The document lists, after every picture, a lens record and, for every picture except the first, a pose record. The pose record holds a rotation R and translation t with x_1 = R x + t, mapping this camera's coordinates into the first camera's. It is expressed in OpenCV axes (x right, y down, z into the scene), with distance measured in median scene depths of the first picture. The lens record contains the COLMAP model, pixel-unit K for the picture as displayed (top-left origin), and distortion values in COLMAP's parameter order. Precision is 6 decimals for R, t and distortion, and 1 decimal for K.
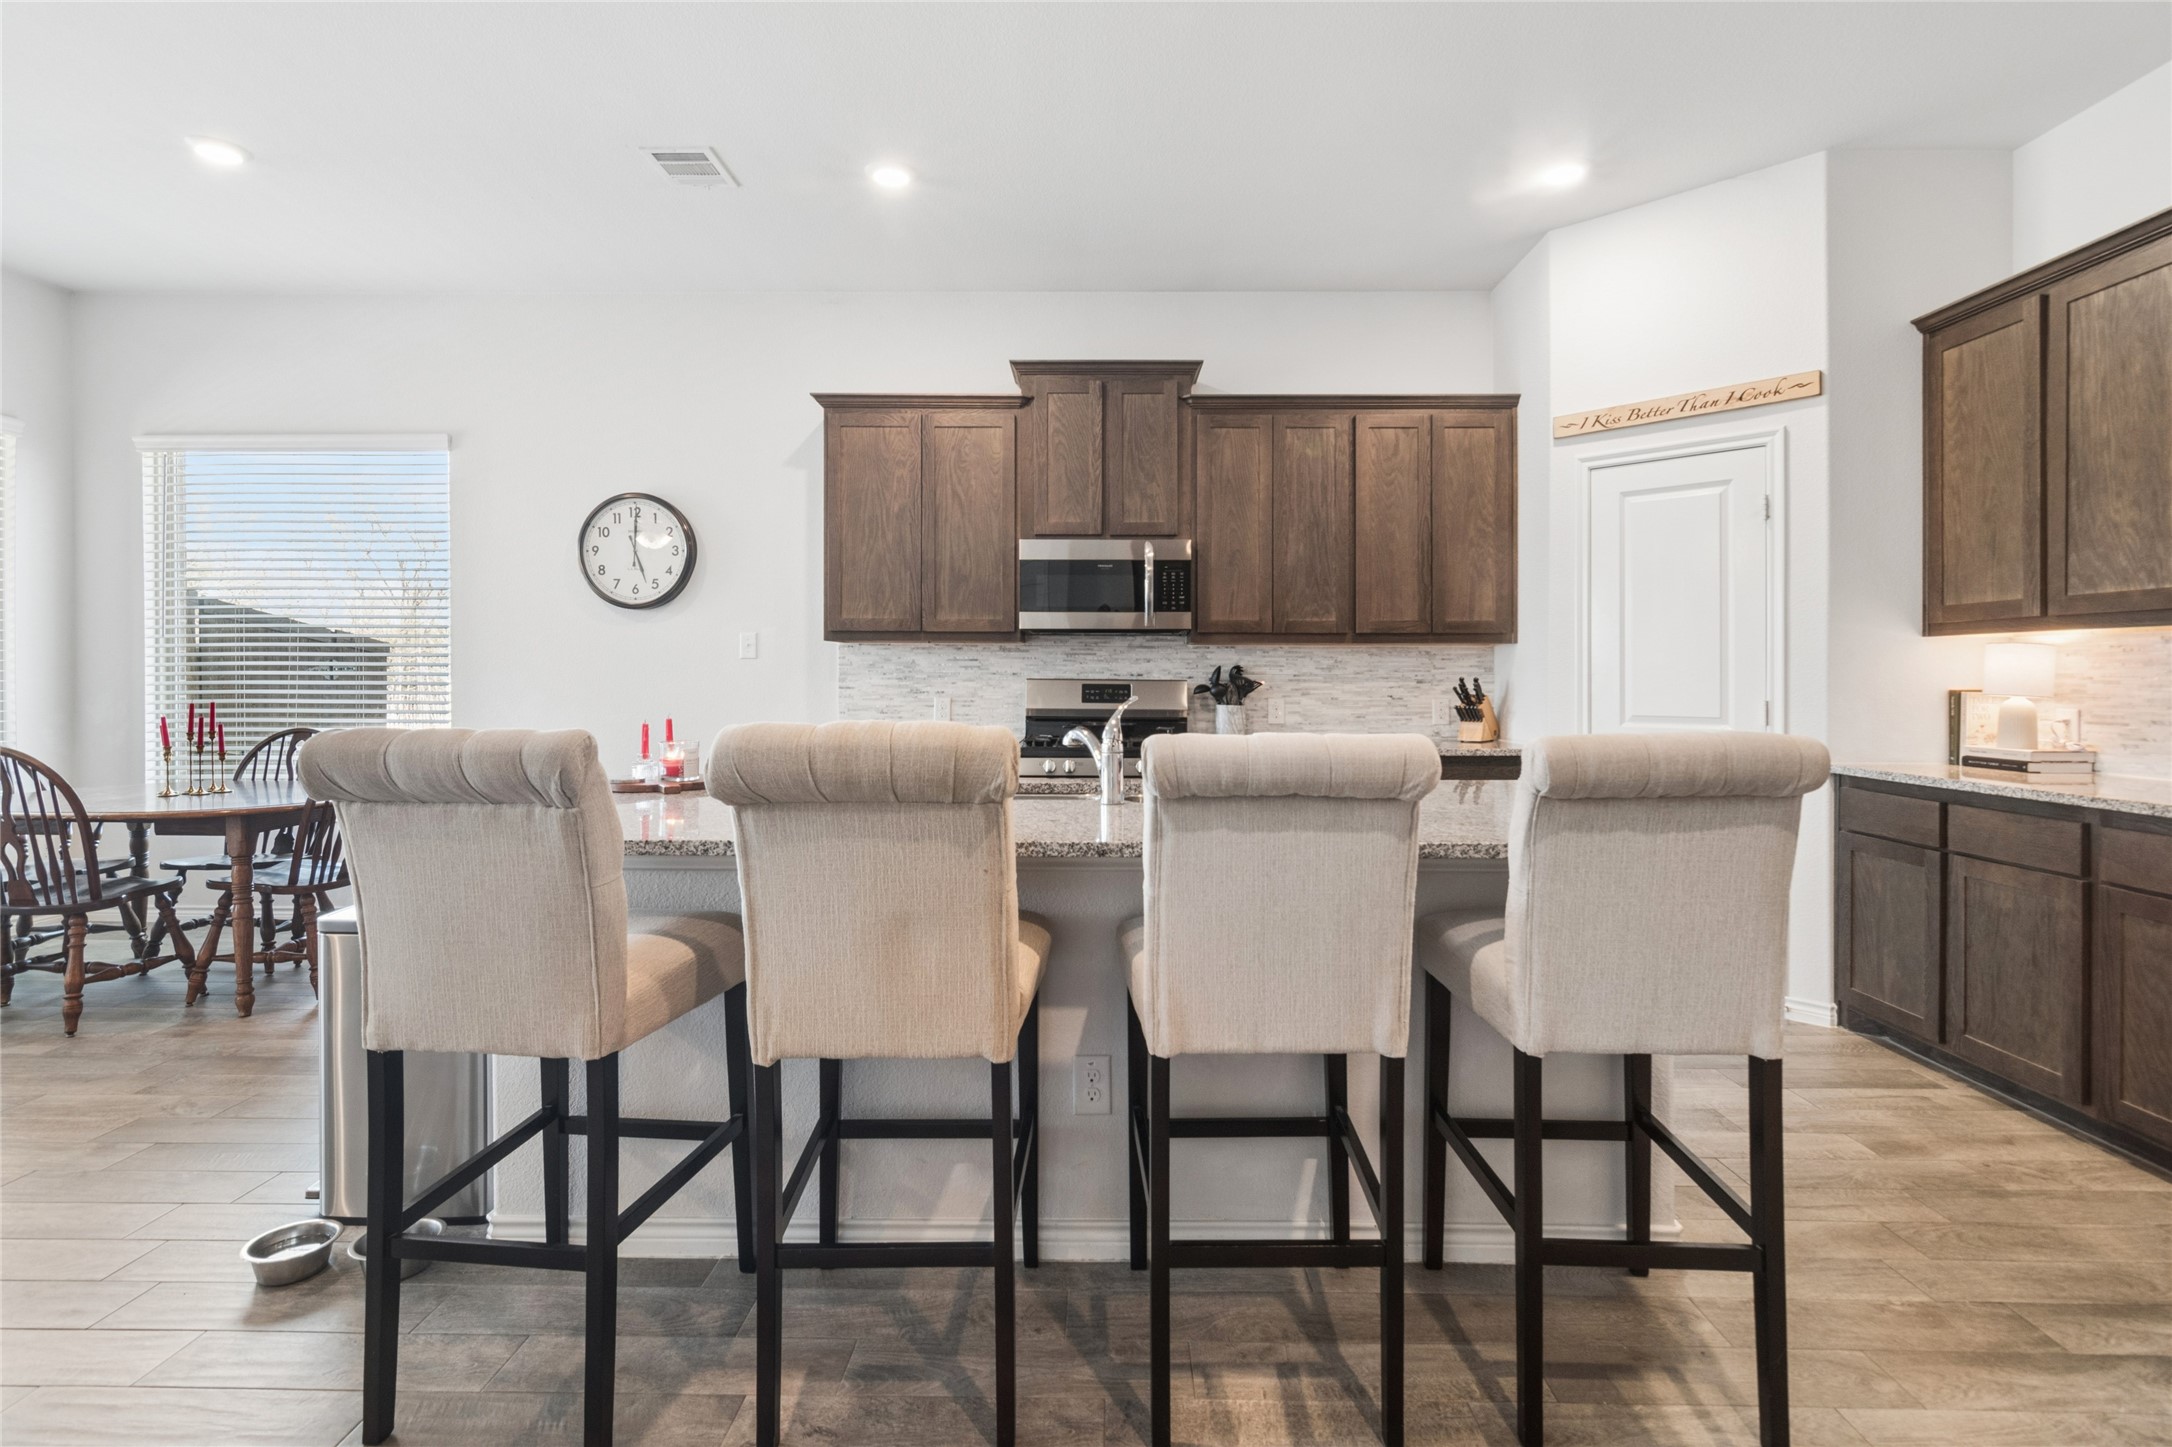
lens RADIAL K [[1061.2, 0, 1097.4], [0, 1061.2, 679.7], [0, 0, 1]] dist [0.001197, 0.000882]
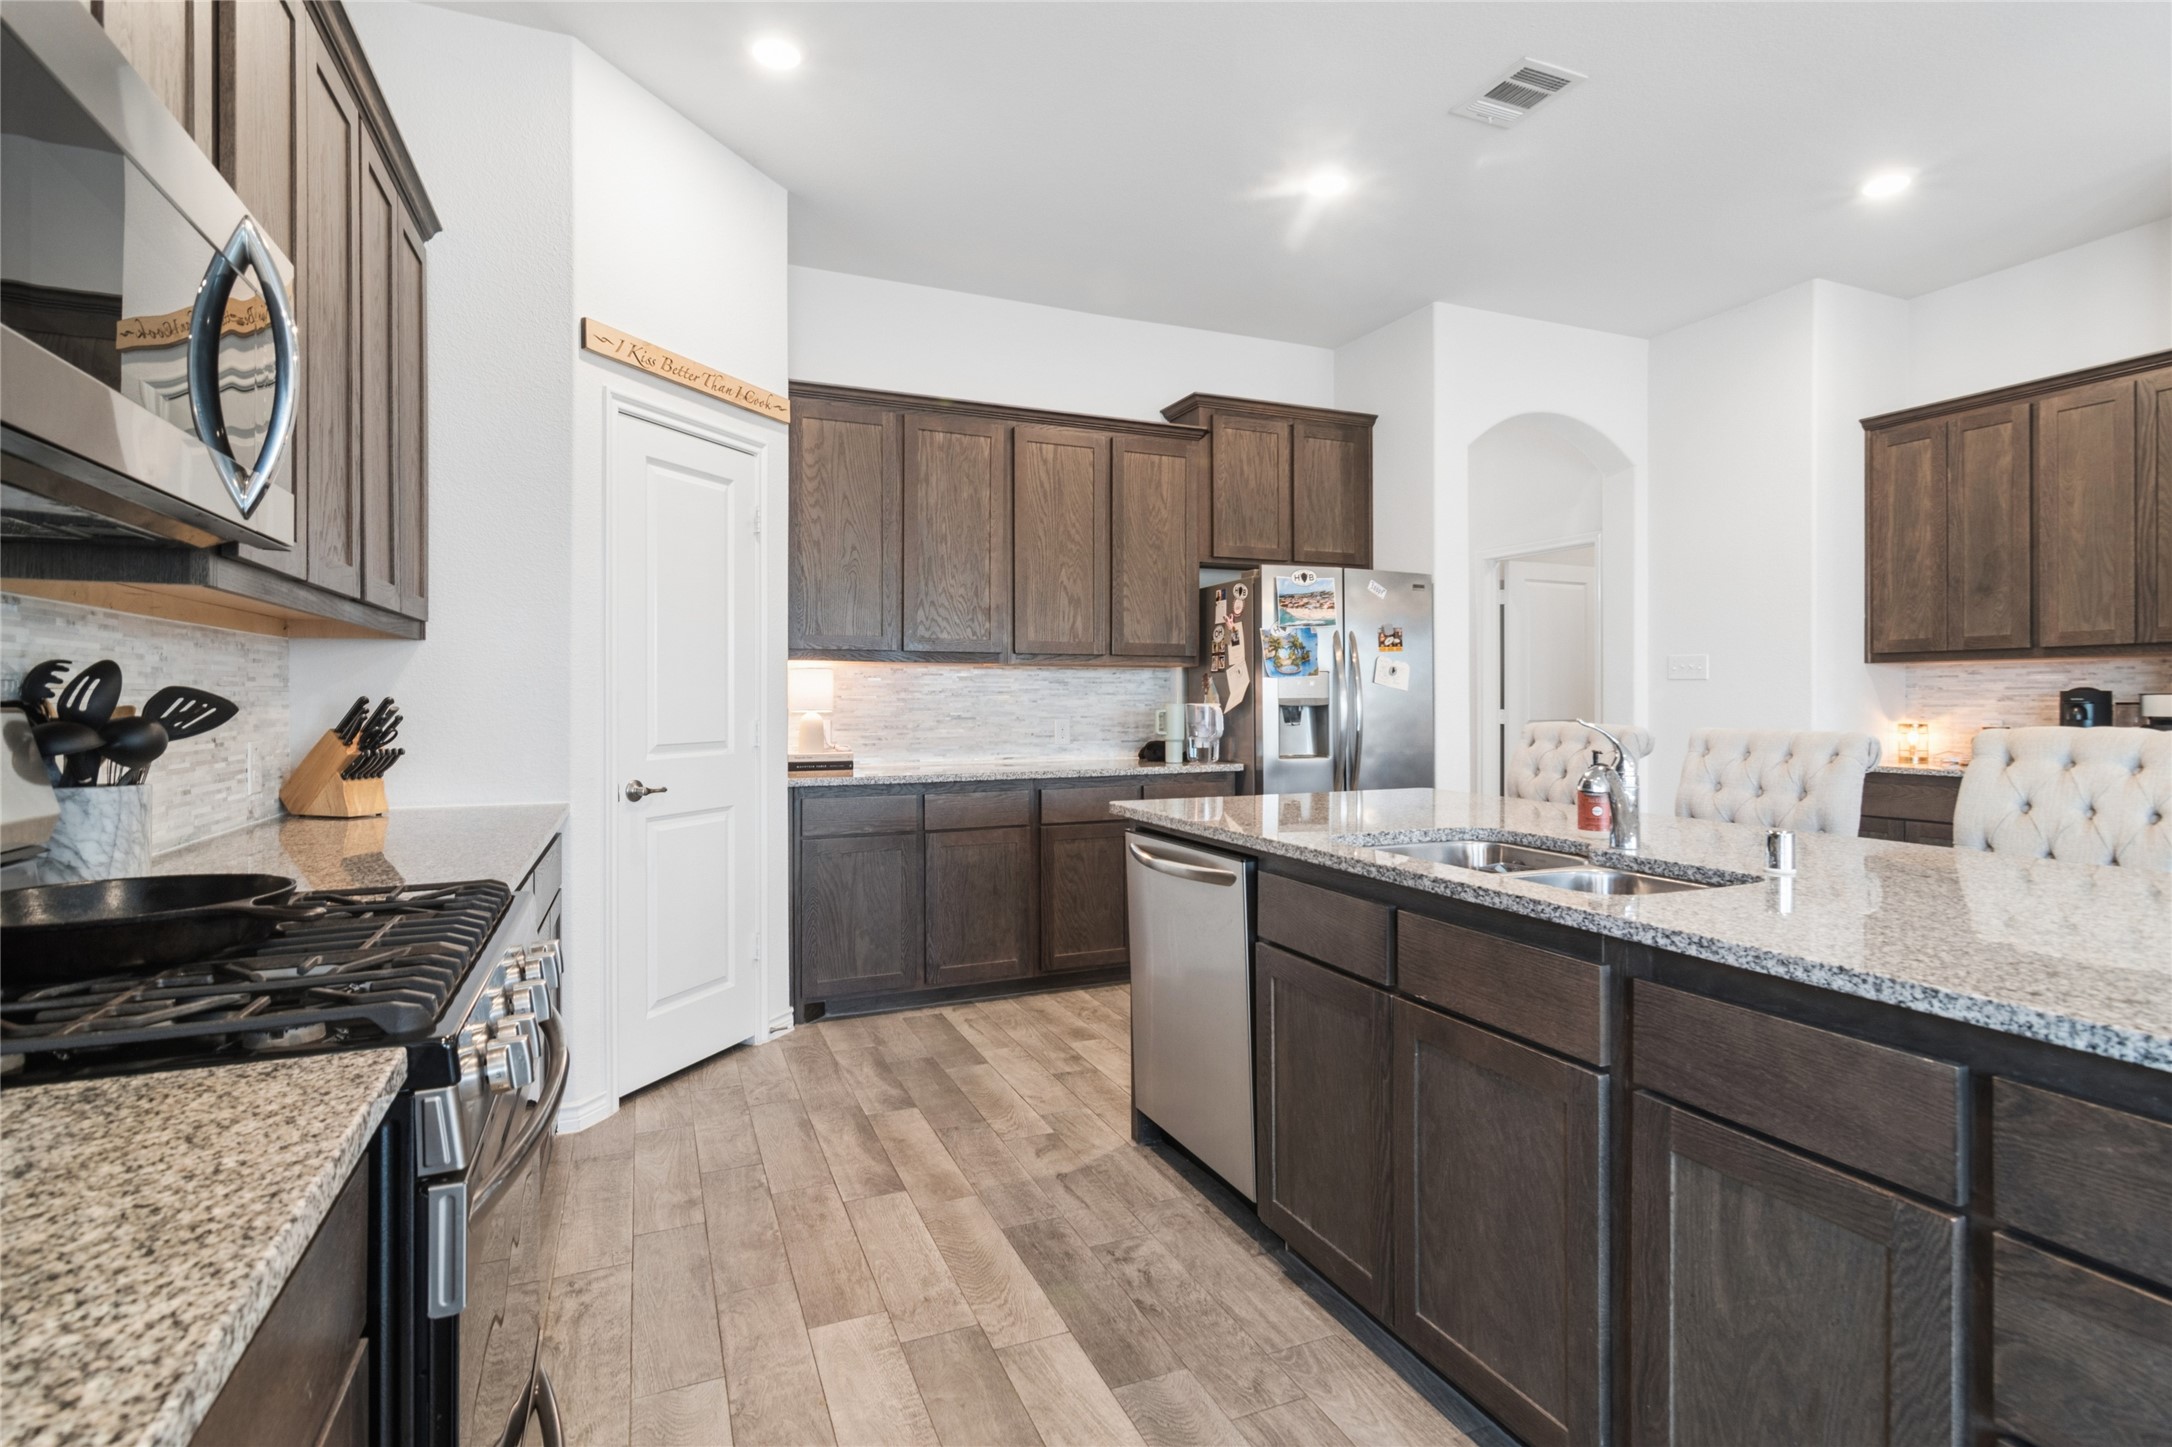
lens RADIAL K [[1048.6, 0, 1095.3], [0, 1048.6, 693.3], [0, 0, 1]] dist [-0.002030, 0.000730]
pose [[-0.410491, 0.001489, 0.911863, -0.293422], [0.002891, 0.999996, -0.000331, -0.002876], [-0.911860, 0.002501, -0.410494, 0.893428]]
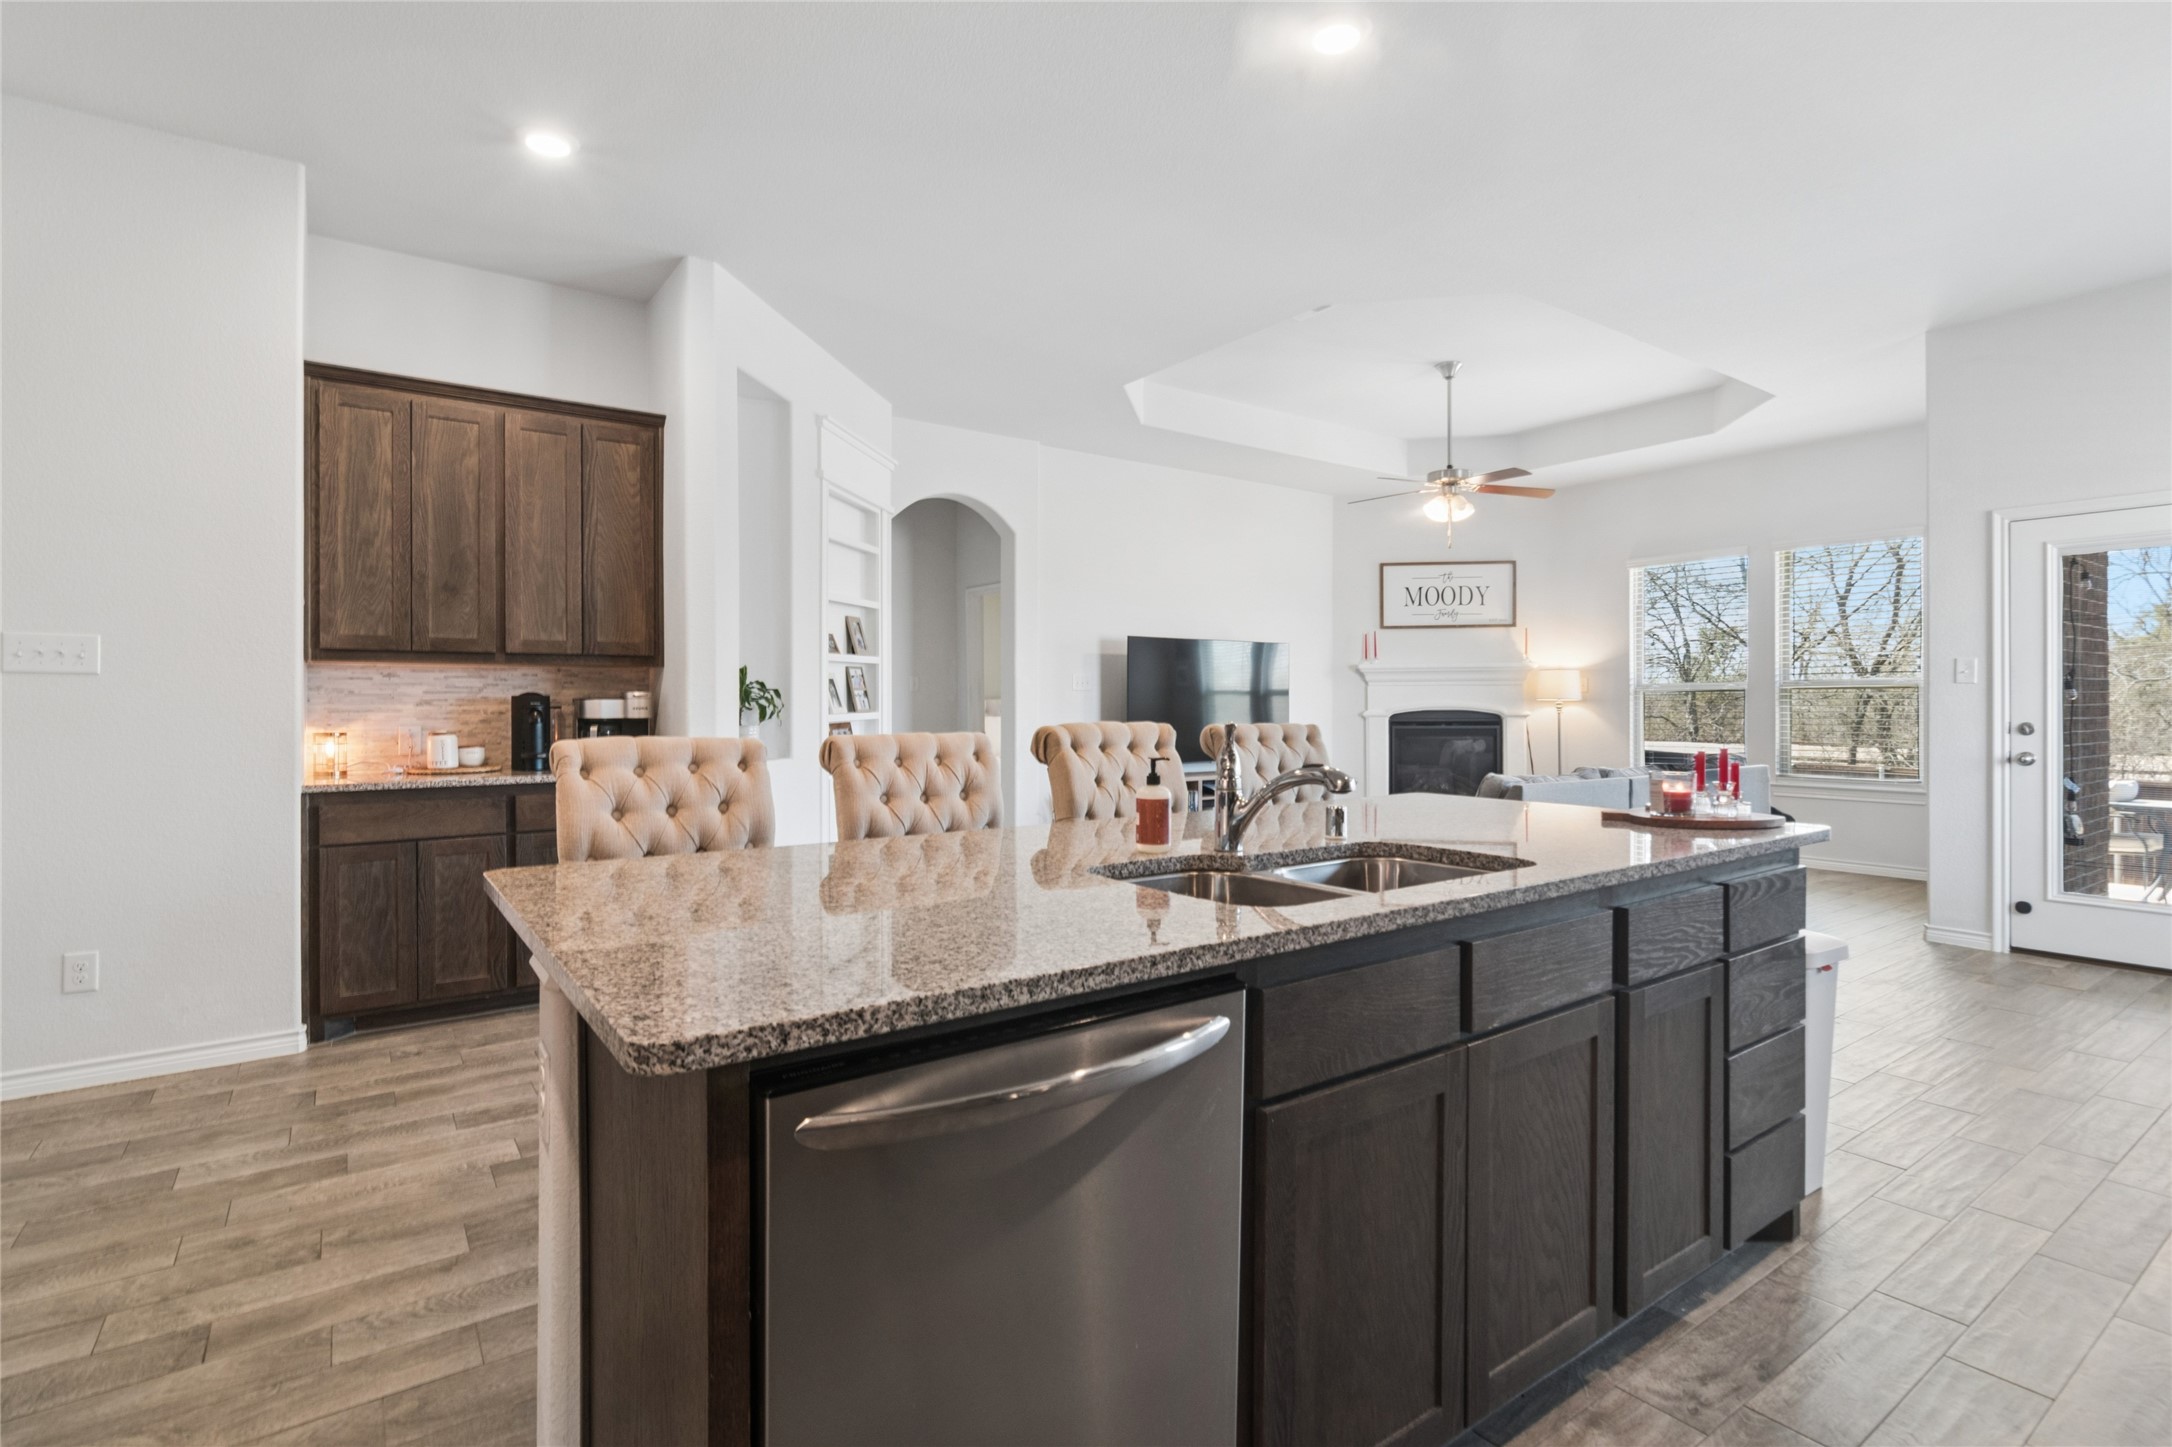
lens RADIAL K [[1041.4, 0, 1092.5], [0, 1041.4, 703.3], [0, 0, 1]] dist [0.000783, 0.000252]
pose [[-0.802809, 0.000357, -0.596236, 0.305002], [-0.002743, 0.999987, 0.004292, -0.001321], [0.596229, 0.005081, -0.802798, 0.830828]]
